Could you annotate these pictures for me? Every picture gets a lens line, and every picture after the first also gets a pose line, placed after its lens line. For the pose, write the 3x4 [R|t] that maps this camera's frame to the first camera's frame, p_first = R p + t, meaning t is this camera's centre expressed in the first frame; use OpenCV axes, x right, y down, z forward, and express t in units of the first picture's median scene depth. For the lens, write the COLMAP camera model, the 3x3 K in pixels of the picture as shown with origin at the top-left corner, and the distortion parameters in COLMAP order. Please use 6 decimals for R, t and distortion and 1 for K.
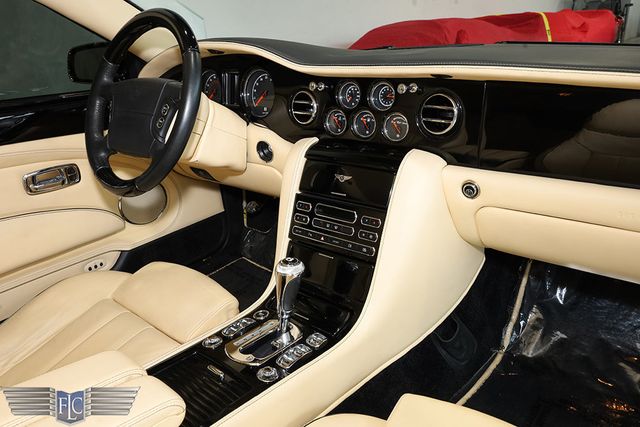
lens RADIAL K [[454.1, 0, 319.9], [0, 454.1, 205.8], [0, 0, 1]] dist [-0.010151, -0.003285]
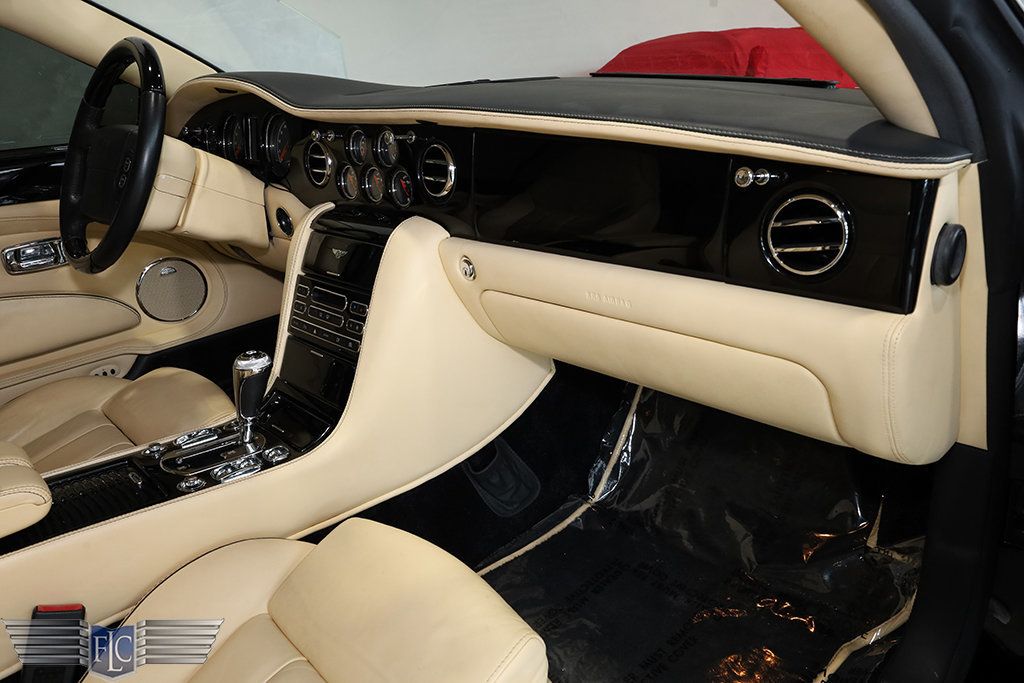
lens RADIAL K [[724.0, 0, 513.3], [0, 724.0, 342.9], [0, 0, 1]] dist [-0.000212, 0.003320]
pose [[0.993185, 0.031818, -0.112119, 0.451188], [-0.029920, 0.999380, 0.018567, 0.054539], [0.112641, -0.015086, 0.993521, -0.183713]]
